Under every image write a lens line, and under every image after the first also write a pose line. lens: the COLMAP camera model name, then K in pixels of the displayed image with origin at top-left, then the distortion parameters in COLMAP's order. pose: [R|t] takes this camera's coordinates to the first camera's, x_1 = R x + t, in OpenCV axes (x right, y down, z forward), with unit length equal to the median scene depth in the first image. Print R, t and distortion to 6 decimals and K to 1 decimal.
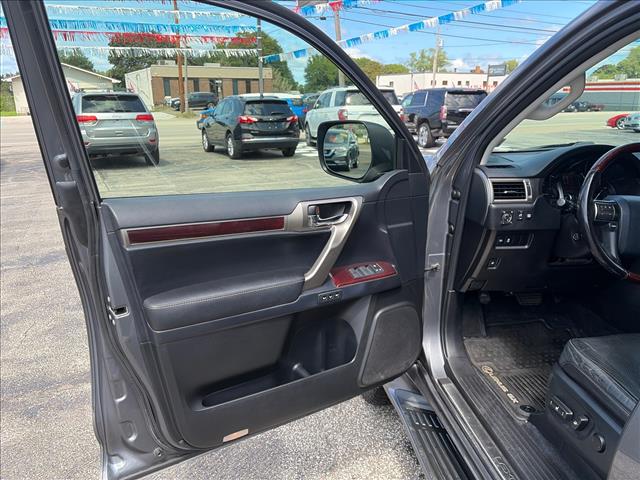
lens RADIAL K [[485.0, 0, 318.1], [0, 485.0, 238.3], [0, 0, 1]] dist [0.059290, -0.062450]
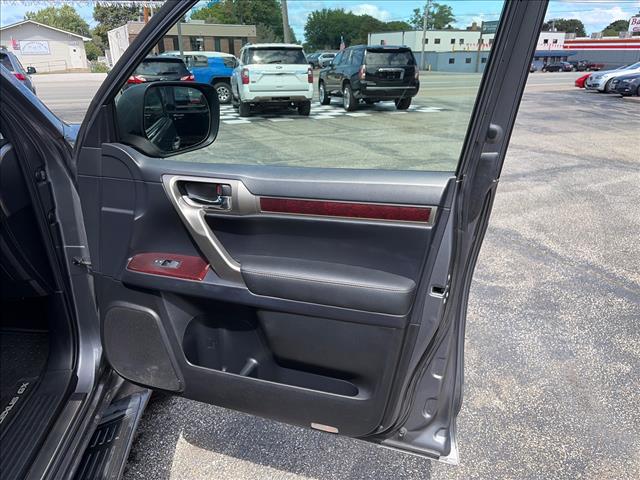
lens RADIAL K [[483.1, 0, 320.9], [0, 483.1, 240.4], [0, 0, 1]] dist [0.058620, -0.052968]
pose [[0.999933, 0.002311, -0.011374, 0.105931], [-0.001406, 0.996879, 0.078929, -0.003808], [0.011520, -0.078908, 0.996815, 0.018198]]
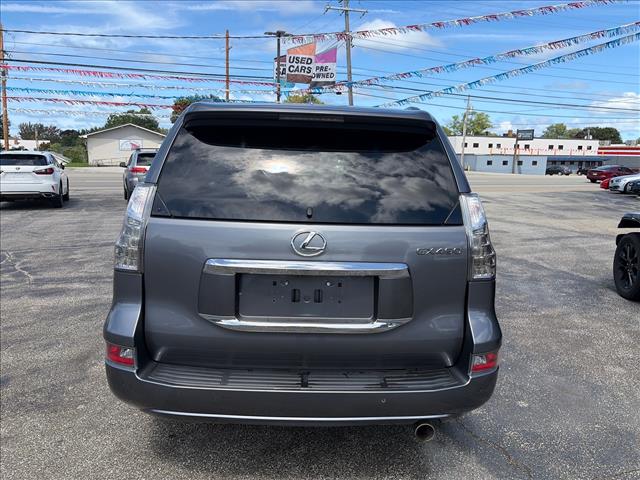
lens RADIAL K [[483.1, 0, 320.9], [0, 483.1, 240.4], [0, 0, 1]] dist [0.058620, -0.052968]
pose [[0.995270, 0.036187, -0.090160, 0.071353], [-0.045636, 0.993419, -0.105055, 0.032074], [0.085765, 0.108672, 0.990371, -0.125651]]
